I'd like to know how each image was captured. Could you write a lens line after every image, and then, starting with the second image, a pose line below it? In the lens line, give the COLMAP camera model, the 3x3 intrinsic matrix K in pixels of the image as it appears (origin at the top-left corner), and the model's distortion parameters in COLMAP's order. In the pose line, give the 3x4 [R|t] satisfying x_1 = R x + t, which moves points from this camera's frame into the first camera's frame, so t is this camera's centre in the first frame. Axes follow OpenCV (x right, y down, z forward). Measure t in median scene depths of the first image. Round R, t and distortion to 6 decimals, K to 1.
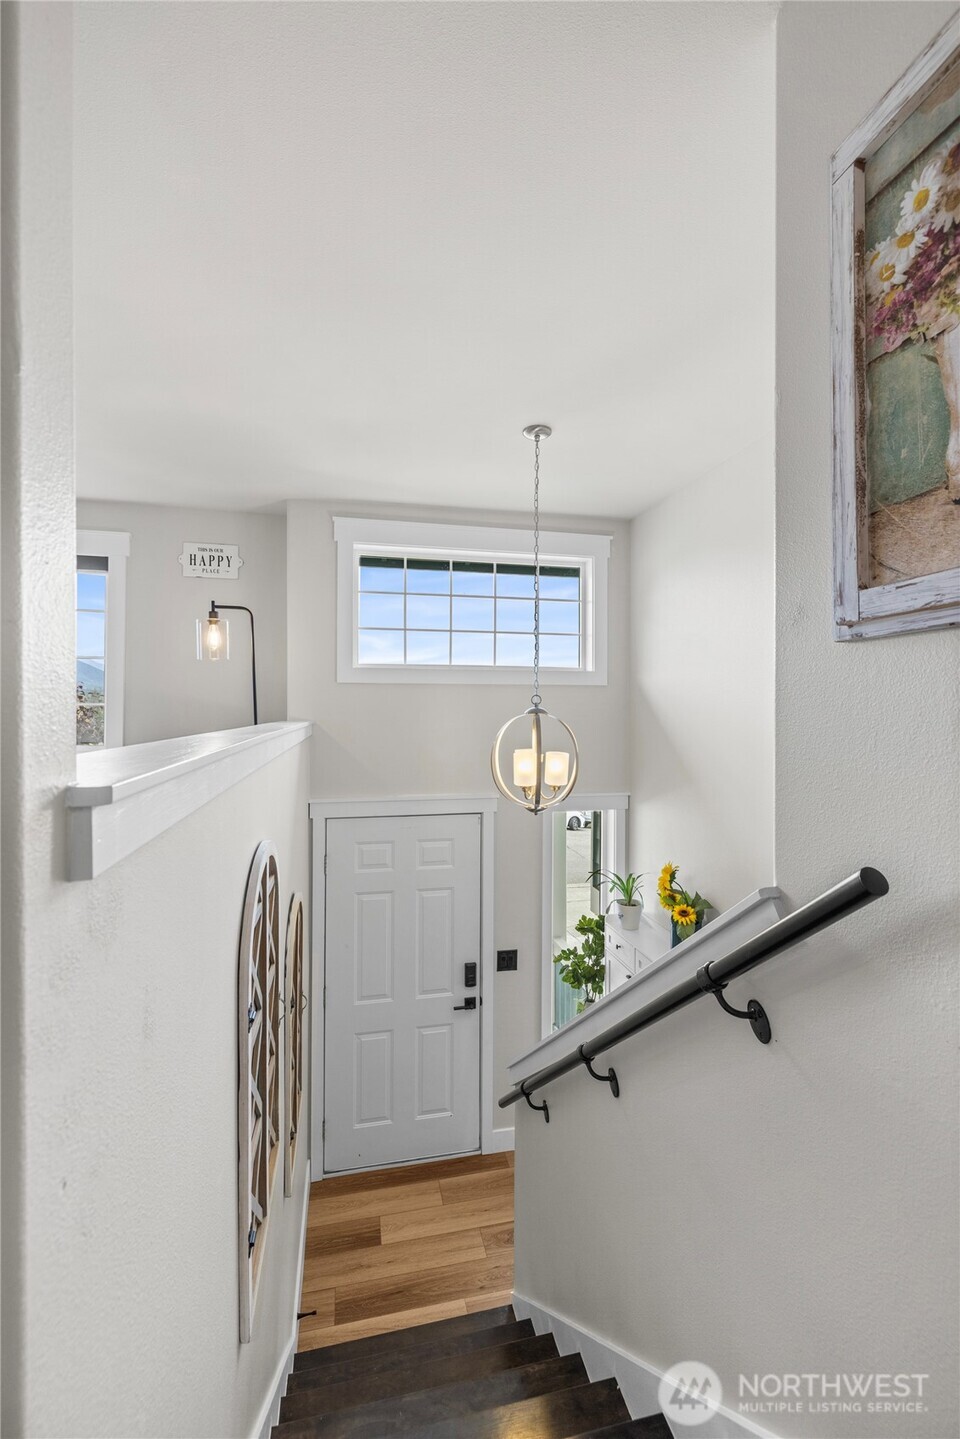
lens RADIAL K [[617.2, 0, 488.2], [0, 617.2, 704.4], [0, 0, 1]] dist [-0.000107, 0.001141]
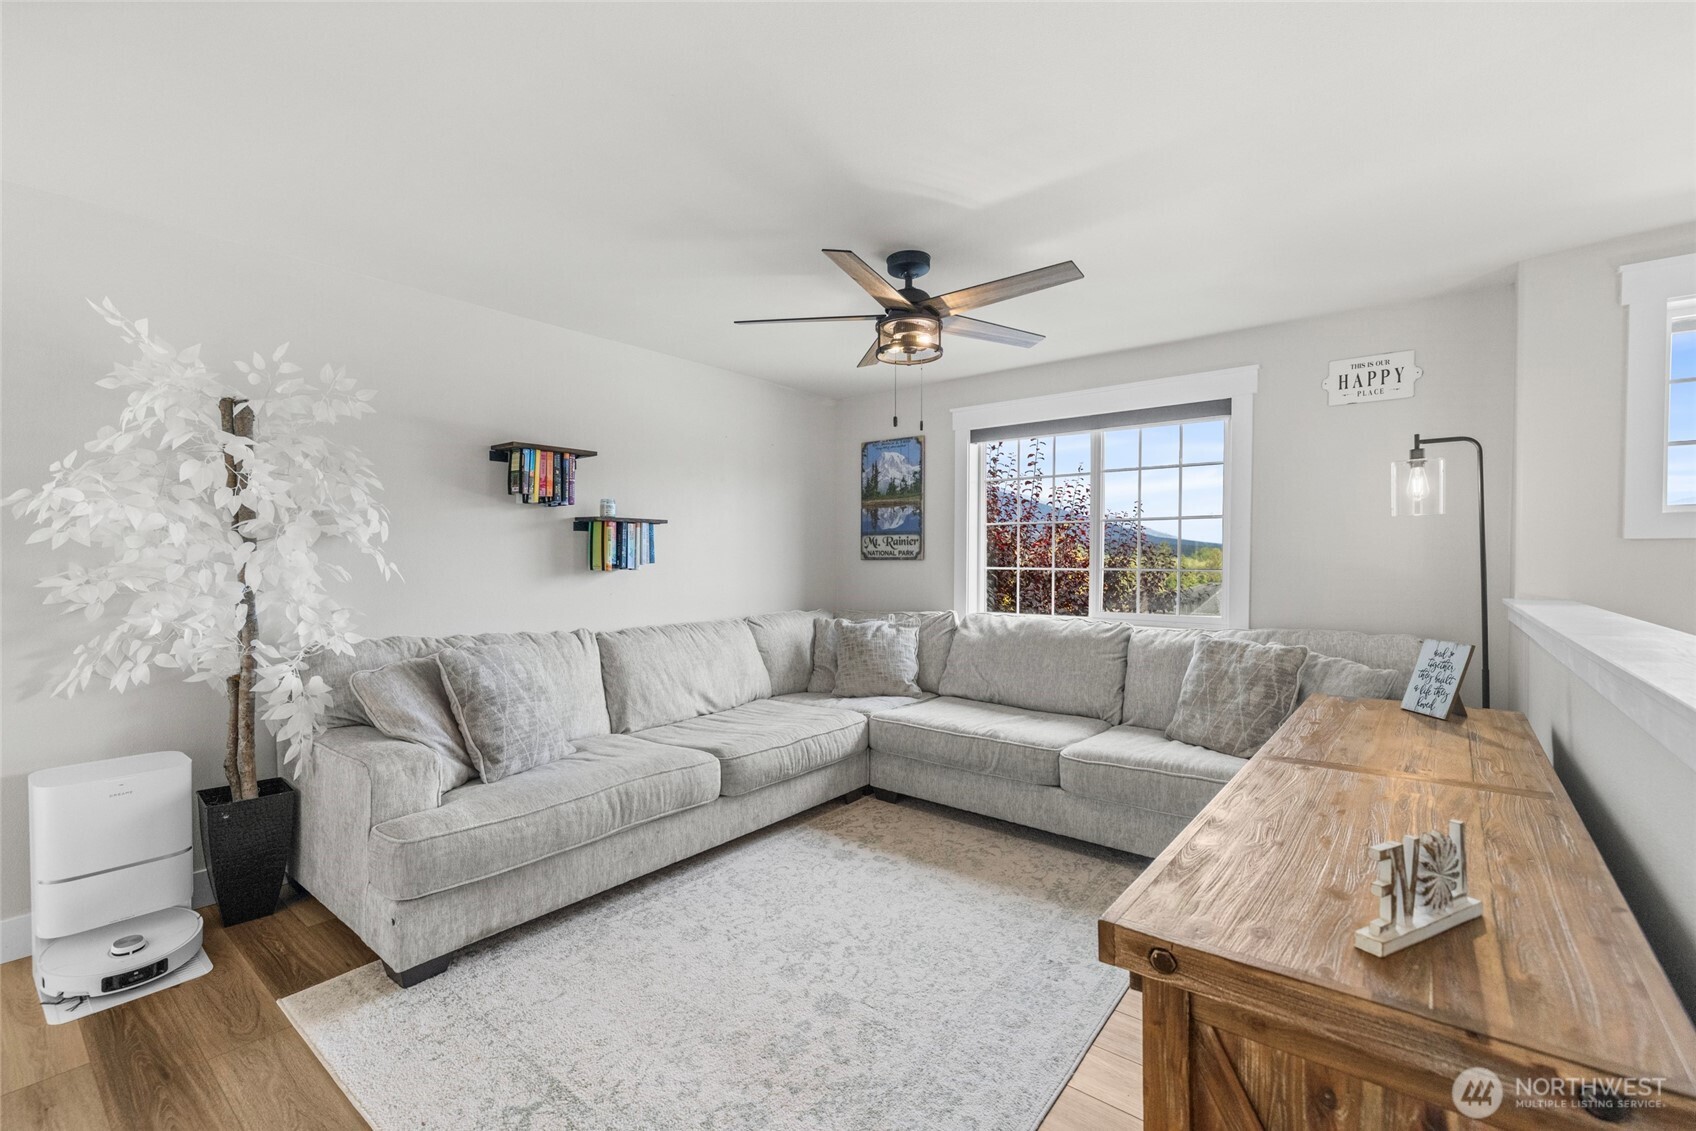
lens RADIAL K [[727.4, 0, 823.2], [0, 727.4, 576.1], [0, 0, 1]] dist [-0.000107, 0.001141]
pose [[0.606450, 0.016825, -0.794943, -0.150937], [0.009049, 0.999565, 0.028059, -0.024944], [0.795070, -0.024209, 0.606034, -0.071179]]
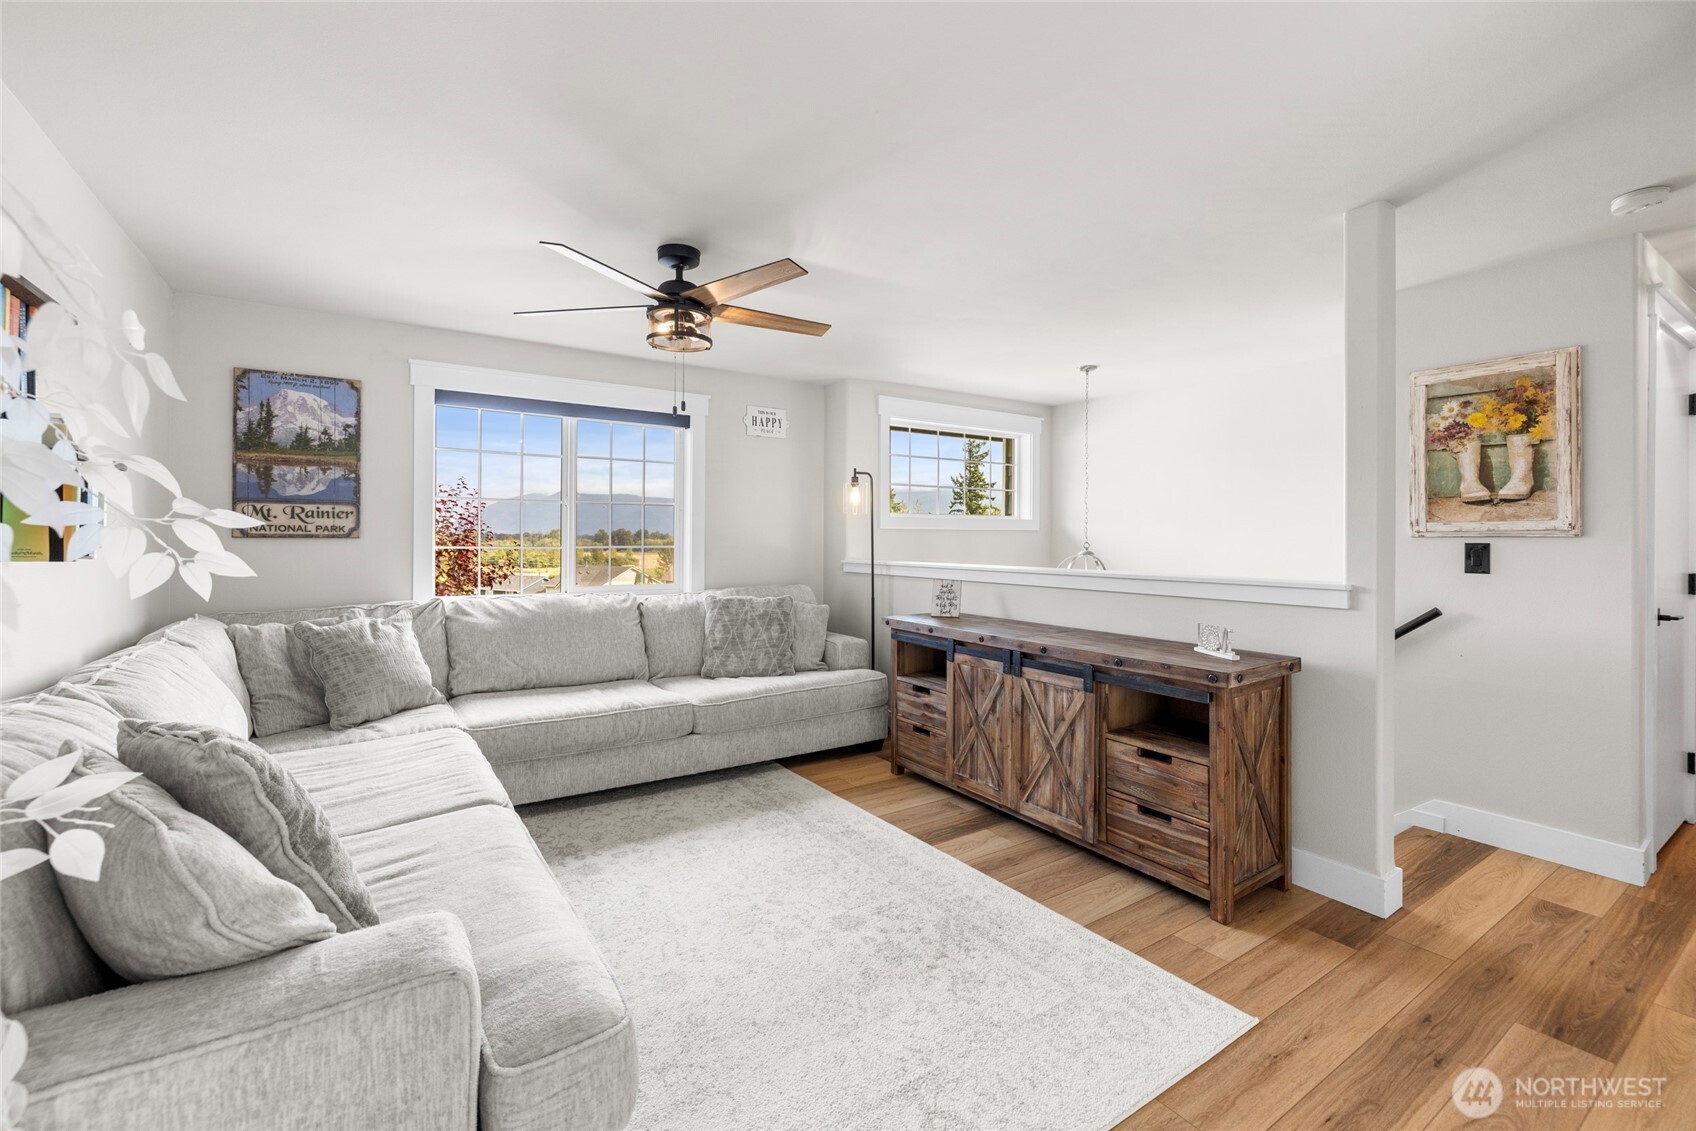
lens RADIAL K [[727.4, 0, 829.2], [0, 727.4, 538.1], [0, 0, 1]] dist [-0.000107, 0.001141]
pose [[0.938588, 0.001425, 0.345038, -0.839131], [-0.005198, 0.999936, 0.010011, -0.029690], [-0.345001, -0.011190, 0.938536, -0.341010]]
